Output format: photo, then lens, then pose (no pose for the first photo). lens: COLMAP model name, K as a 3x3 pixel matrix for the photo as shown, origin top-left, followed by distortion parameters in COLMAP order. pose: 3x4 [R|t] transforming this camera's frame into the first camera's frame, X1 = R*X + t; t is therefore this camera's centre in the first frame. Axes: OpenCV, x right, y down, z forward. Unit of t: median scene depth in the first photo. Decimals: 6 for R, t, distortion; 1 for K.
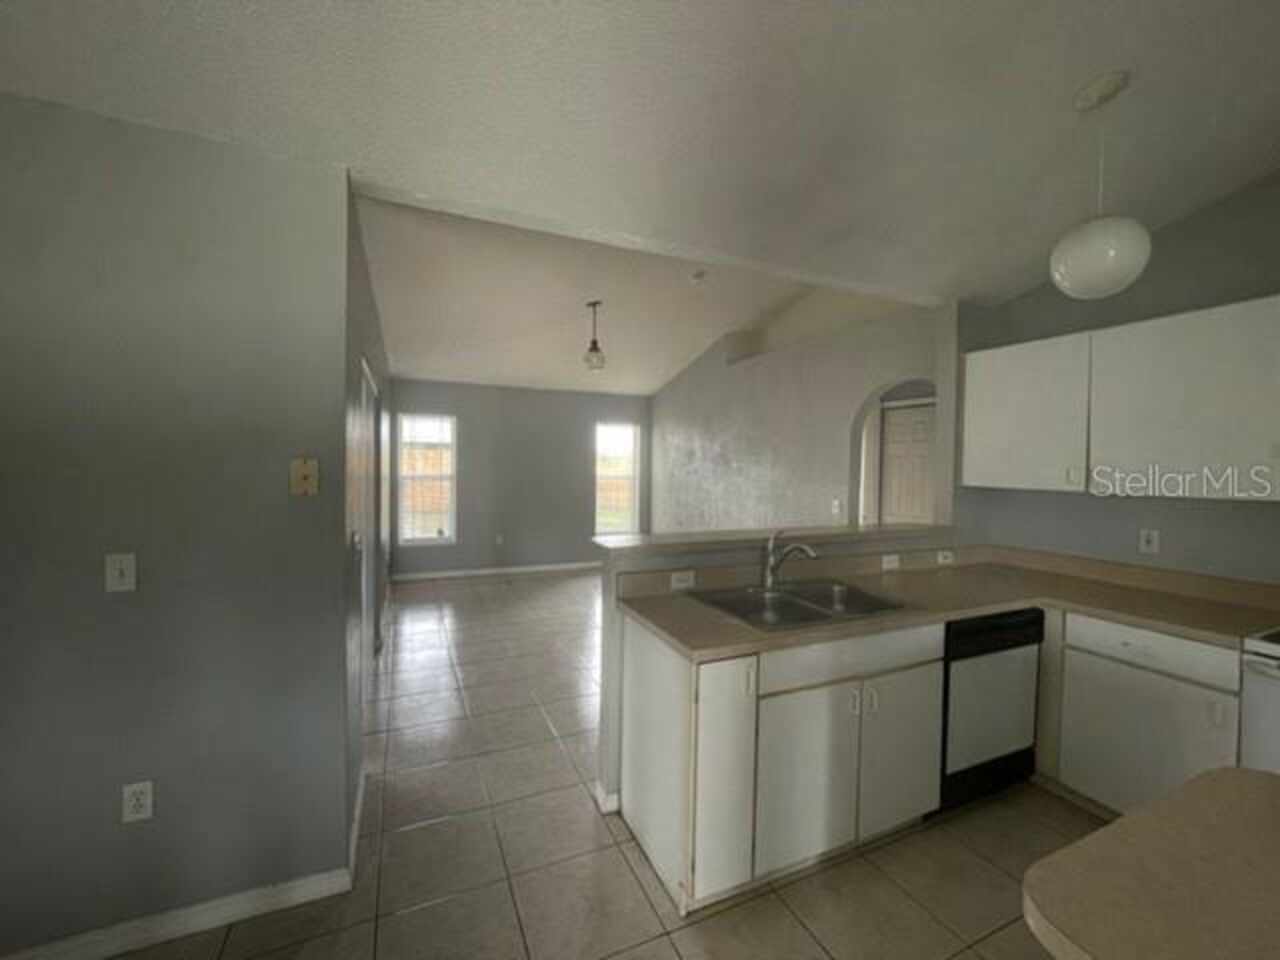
lens RADIAL K [[519.3, 0, 638.9], [0, 519.3, 475.3], [0, 0, 1]] dist [-0.001709, 0.000062]
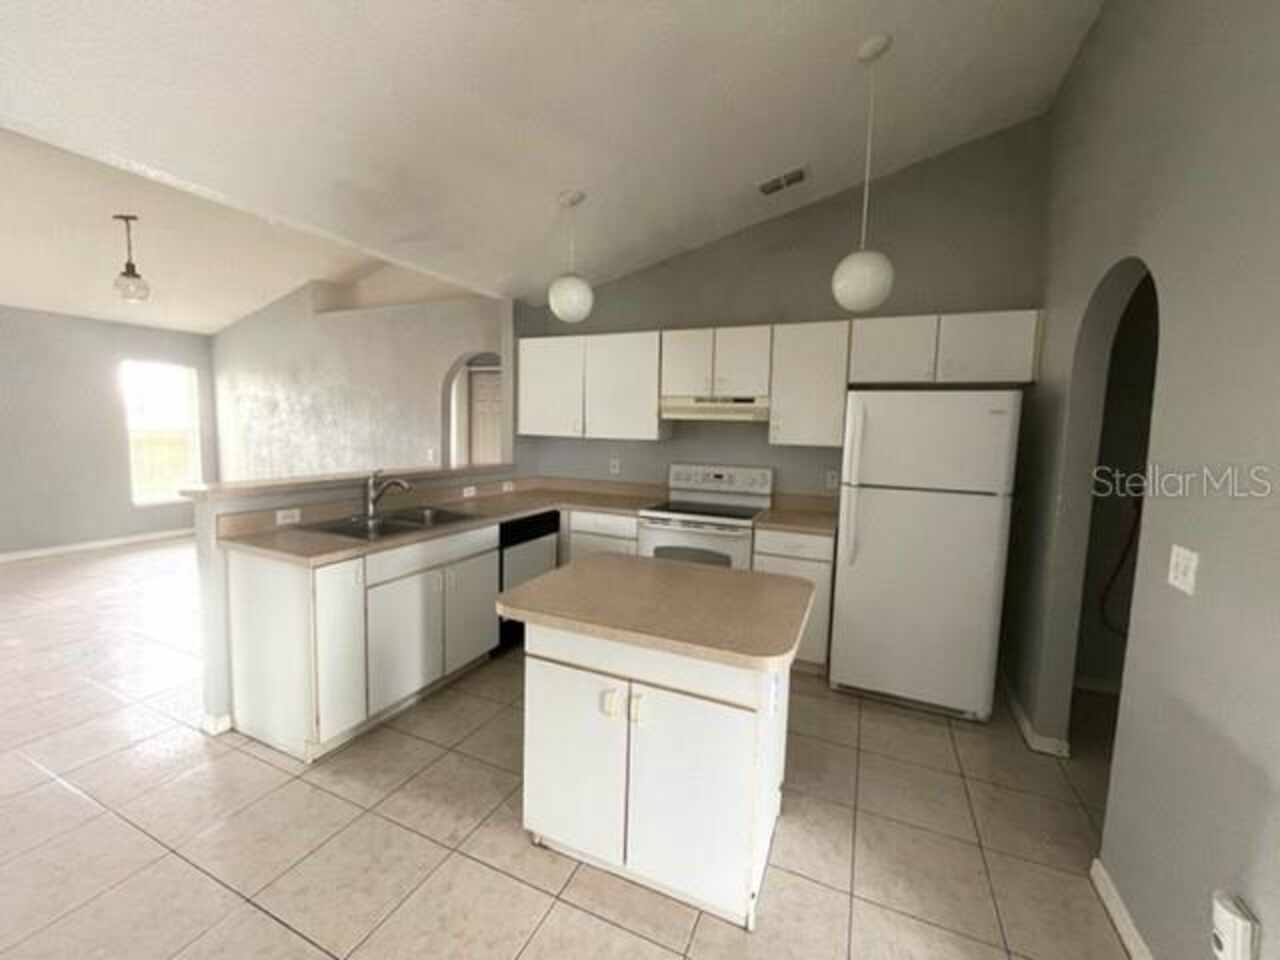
lens RADIAL K [[519.3, 0, 638.9], [0, 519.3, 475.3], [0, 0, 1]] dist [-0.001709, 0.000062]
pose [[0.747763, -0.056212, 0.661582, -0.085939], [0.000386, 0.996446, 0.084228, 0.015473], [-0.663966, -0.062727, 0.745127, -0.341769]]
